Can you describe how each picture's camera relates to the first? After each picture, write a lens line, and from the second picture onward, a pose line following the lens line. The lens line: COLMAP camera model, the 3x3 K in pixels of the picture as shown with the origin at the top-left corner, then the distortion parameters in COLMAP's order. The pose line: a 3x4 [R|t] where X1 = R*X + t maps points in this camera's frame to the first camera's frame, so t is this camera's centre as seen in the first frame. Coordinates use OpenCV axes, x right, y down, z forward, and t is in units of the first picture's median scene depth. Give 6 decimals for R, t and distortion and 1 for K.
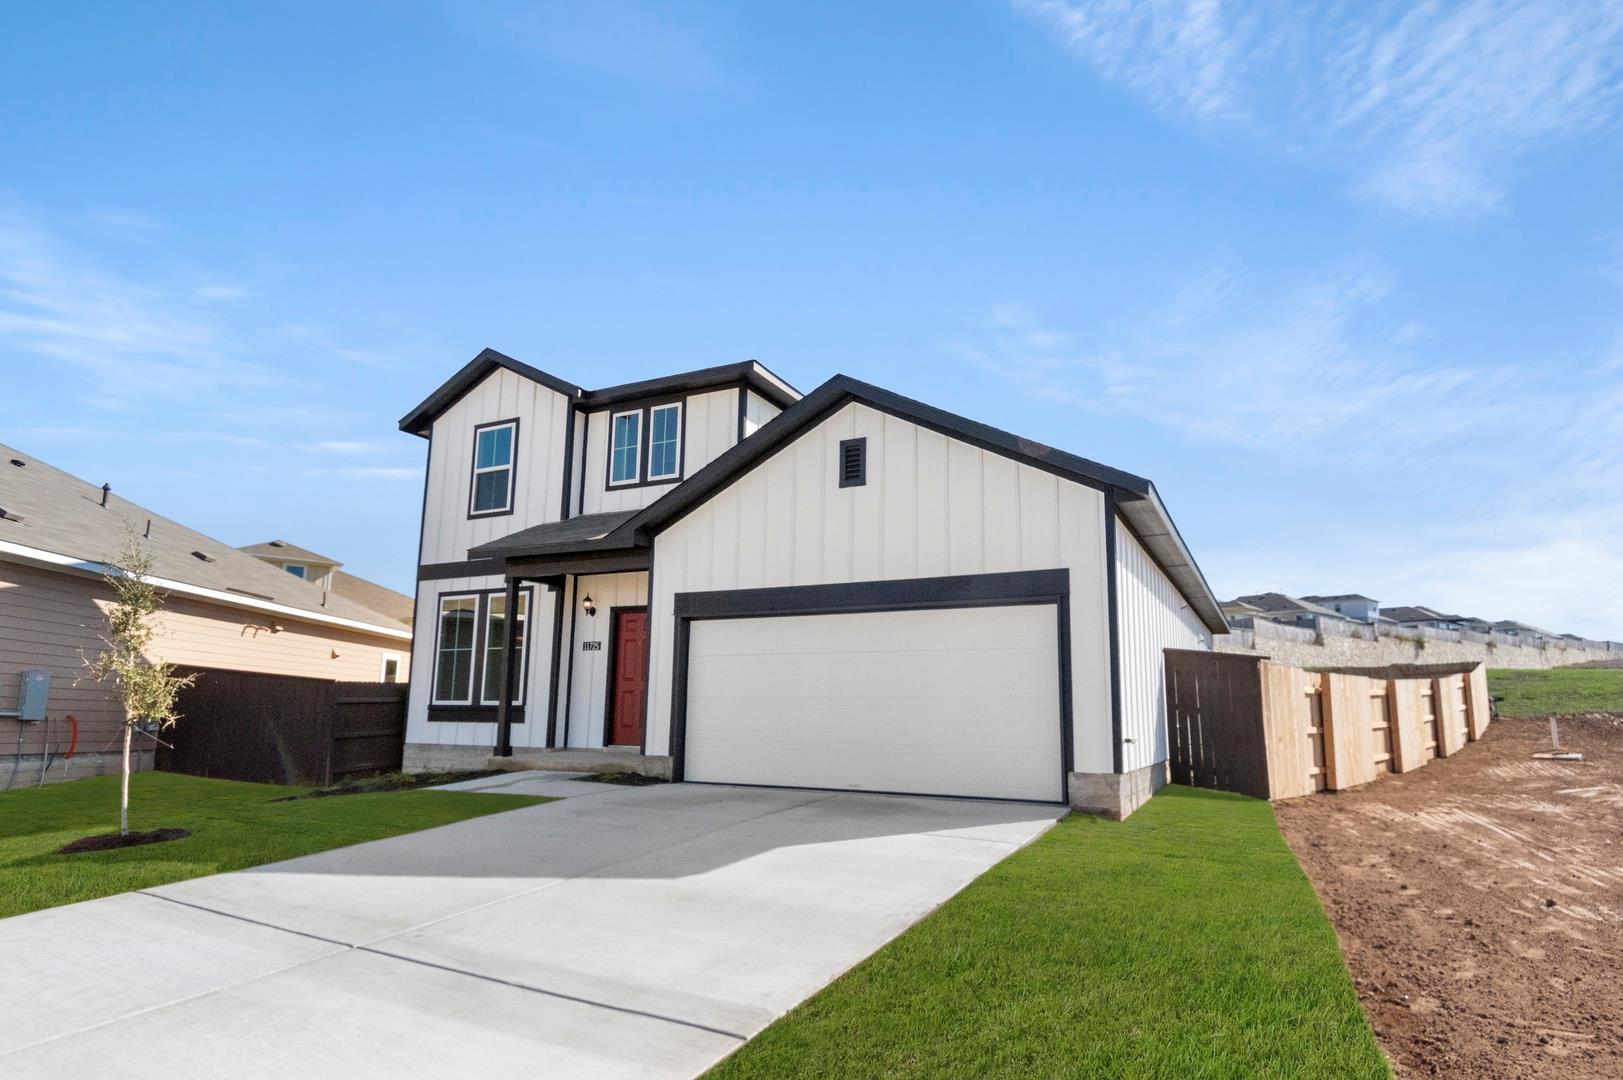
lens RADIAL K [[861.4, 0, 844.5], [0, 861.4, 577.6], [0, 0, 1]] dist [0.027240, -0.037025]
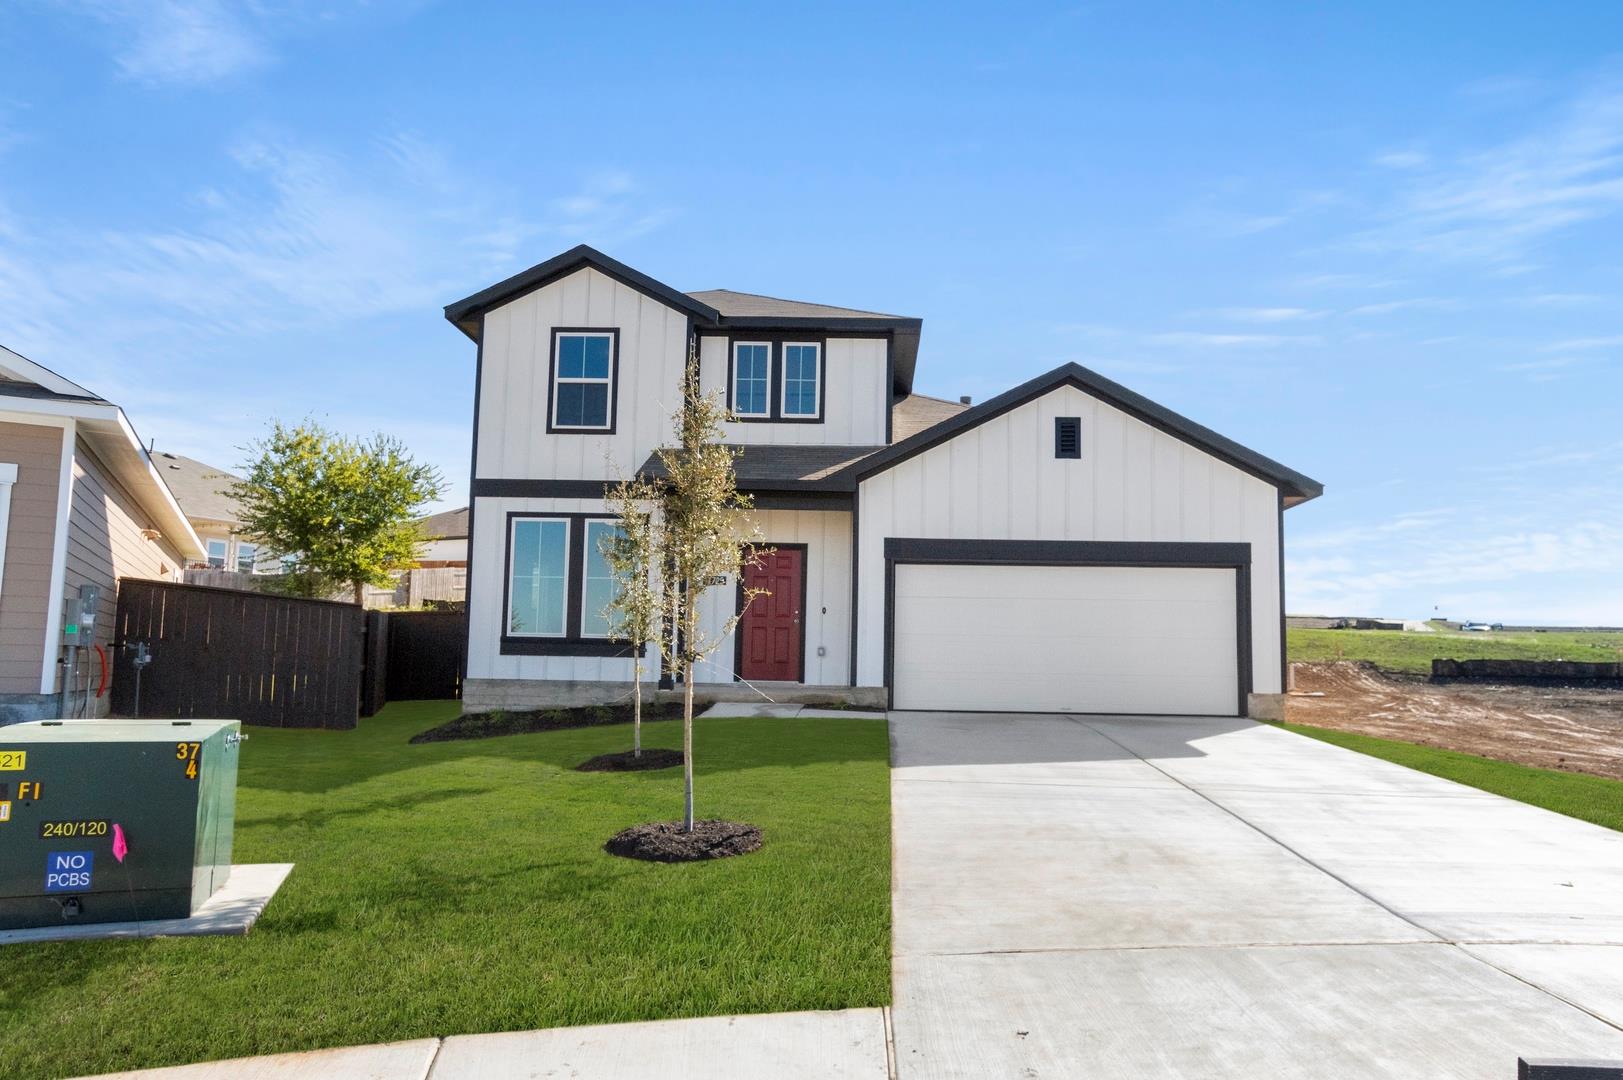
lens RADIAL K [[1002.7, 0, 844.5], [0, 1002.7, 576.9], [0, 0, 1]] dist [0.001755, 0.001510]
pose [[0.907386, 0.039200, 0.418466, -0.631951], [-0.072164, 0.995386, 0.063235, -0.007041], [-0.414056, -0.087577, 0.906029, -0.095226]]
